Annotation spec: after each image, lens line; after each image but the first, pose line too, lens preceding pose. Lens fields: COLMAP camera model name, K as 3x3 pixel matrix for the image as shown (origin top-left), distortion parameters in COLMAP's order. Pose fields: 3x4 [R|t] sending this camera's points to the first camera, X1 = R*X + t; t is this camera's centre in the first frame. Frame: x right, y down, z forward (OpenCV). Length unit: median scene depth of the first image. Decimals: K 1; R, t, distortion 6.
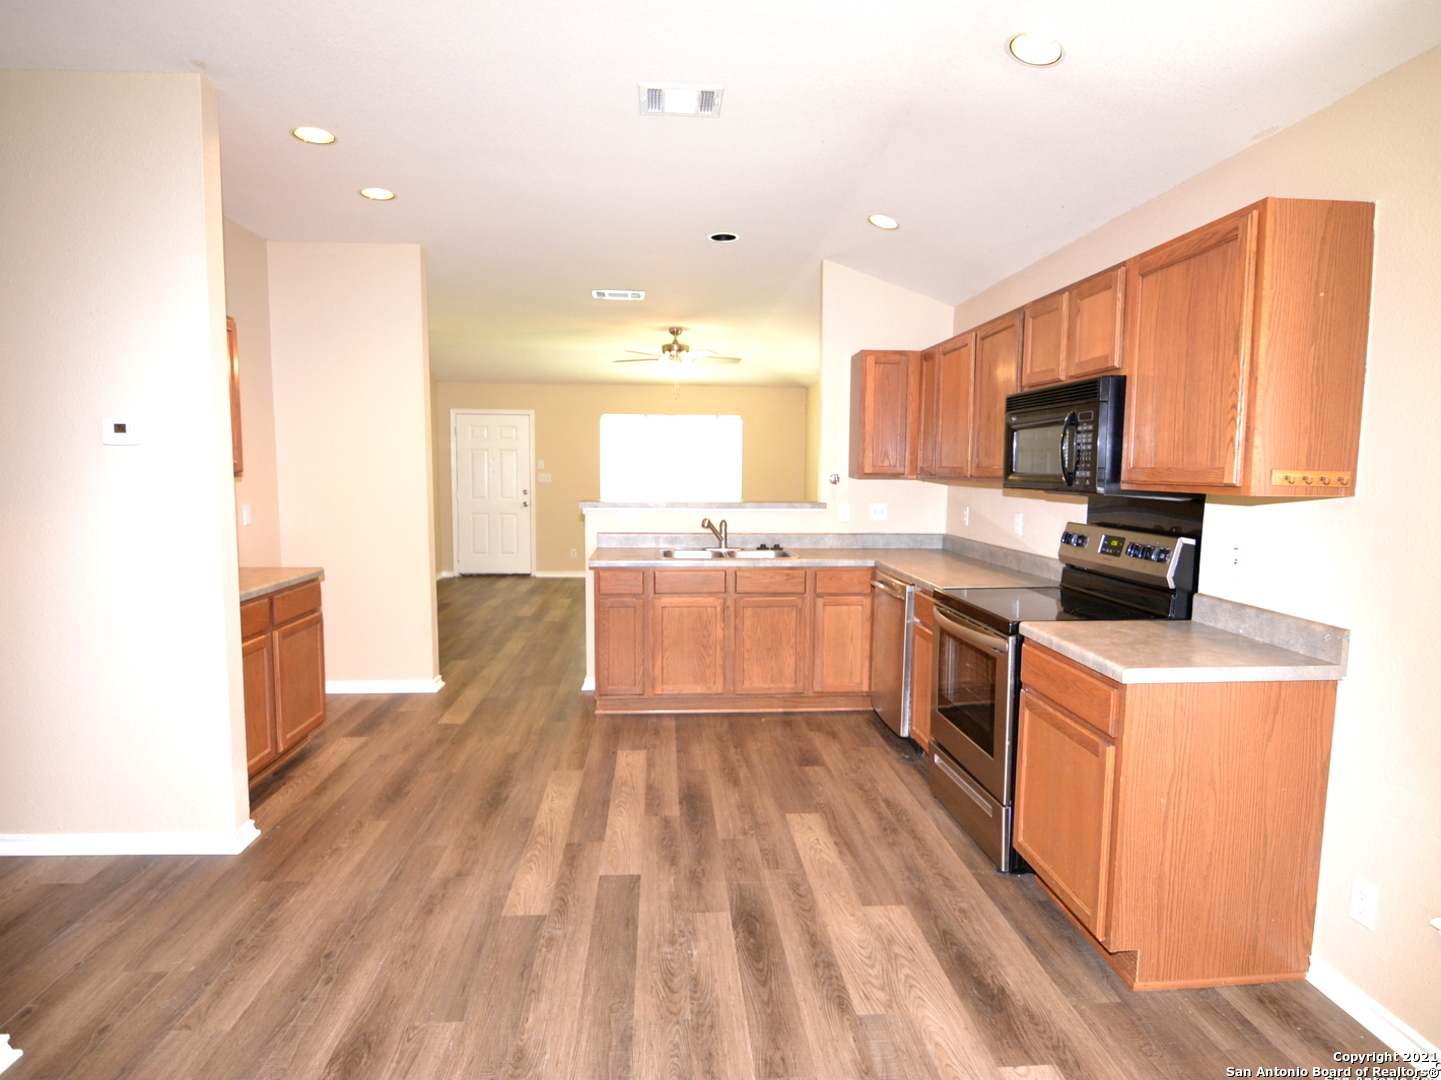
lens RADIAL K [[805.6, 0, 720.5], [0, 805.6, 544.5], [0, 0, 1]] dist [-0.004420, -0.013422]
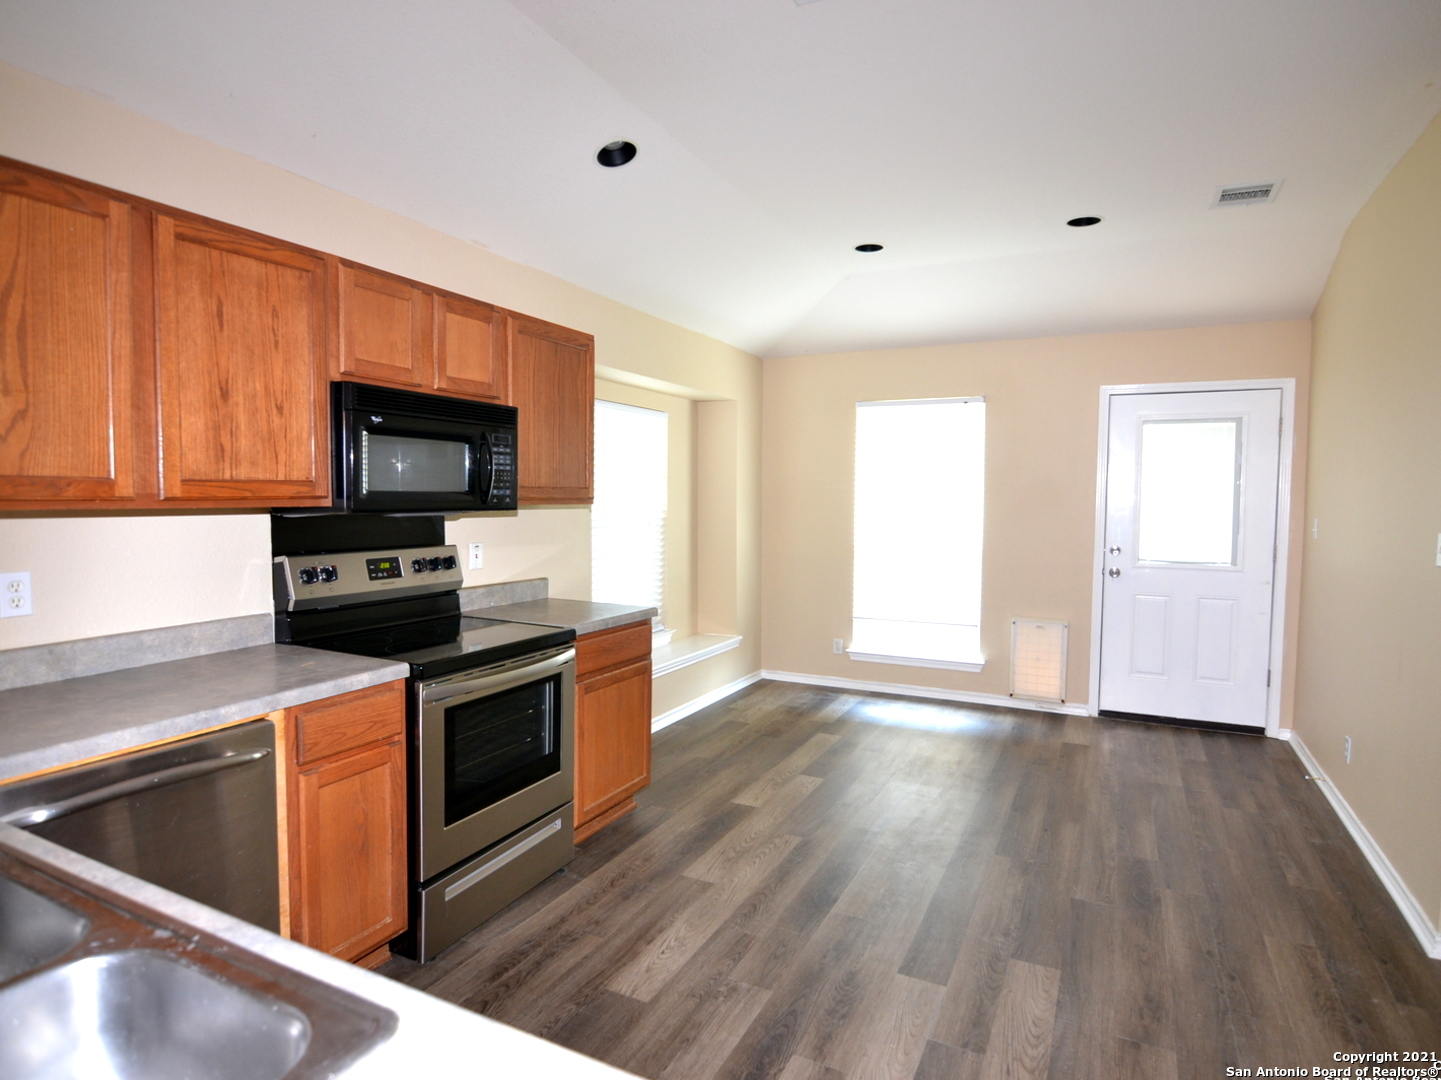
lens RADIAL K [[805.6, 0, 715.3], [0, 805.6, 539.5], [0, 0, 1]] dist [-0.004420, -0.013422]
pose [[-0.859020, -0.046253, 0.509849, -0.301907], [0.030531, 0.989509, 0.141207, -0.145707], [-0.511031, 0.136866, -0.848596, 1.535339]]
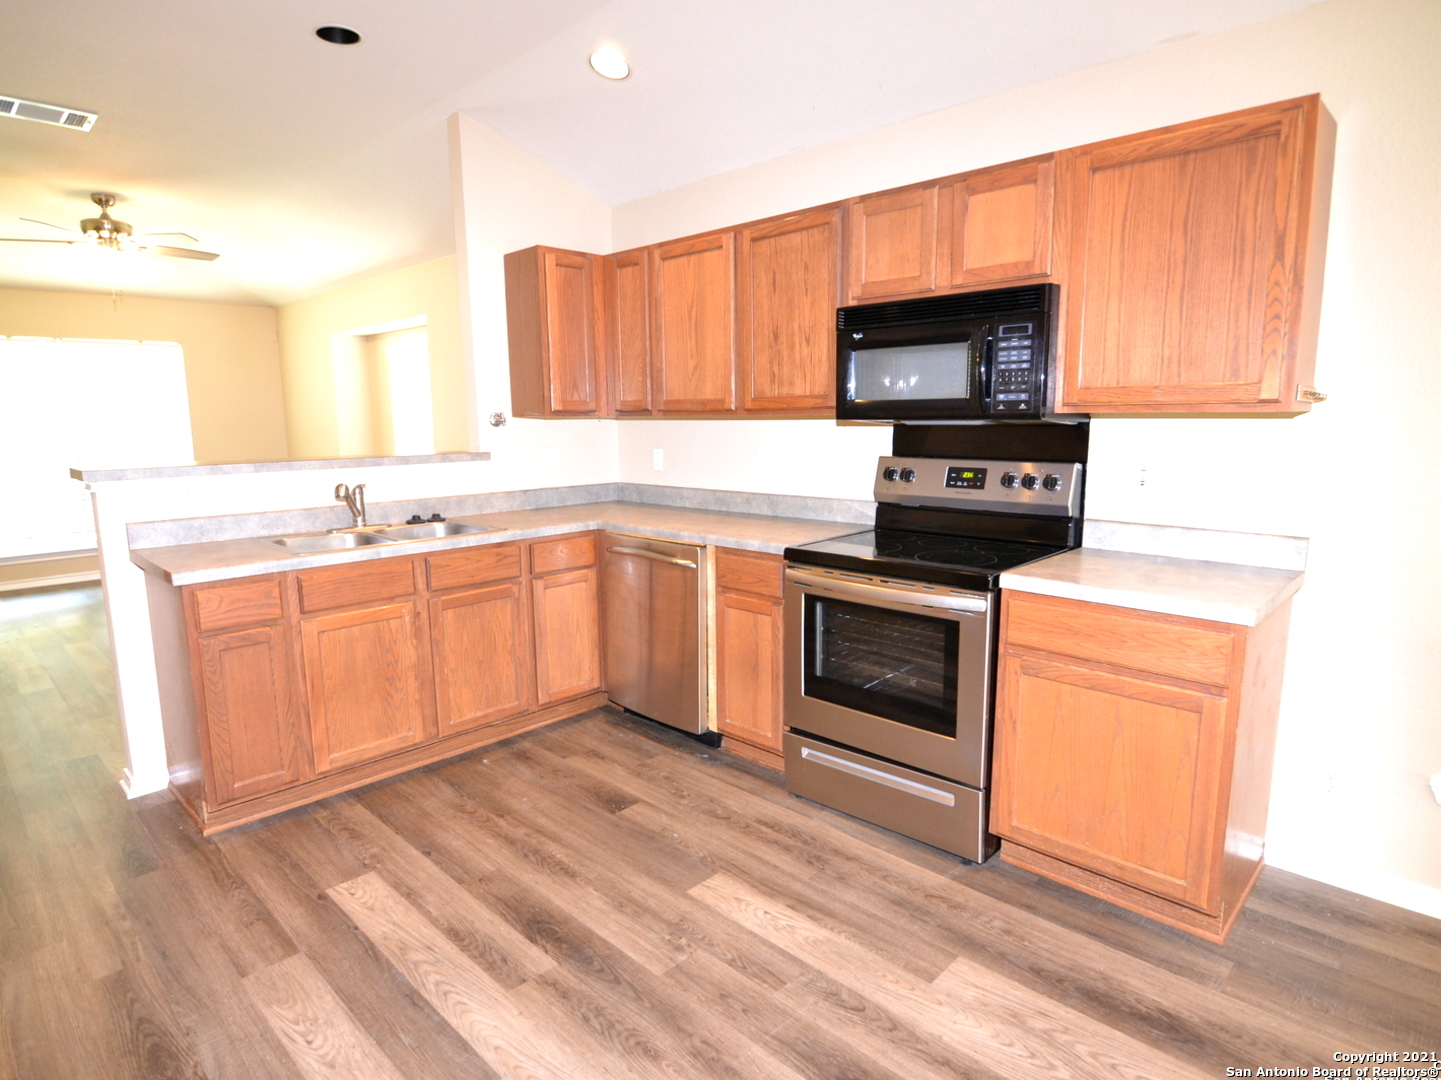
lens RADIAL K [[805.6, 0, 718.8], [0, 805.6, 544.3], [0, 0, 1]] dist [-0.004420, -0.013422]
pose [[0.747150, -0.120713, 0.653602, -0.330629], [0.079561, 0.992542, 0.092364, -0.029989], [-0.659877, -0.017009, 0.751181, 0.473492]]
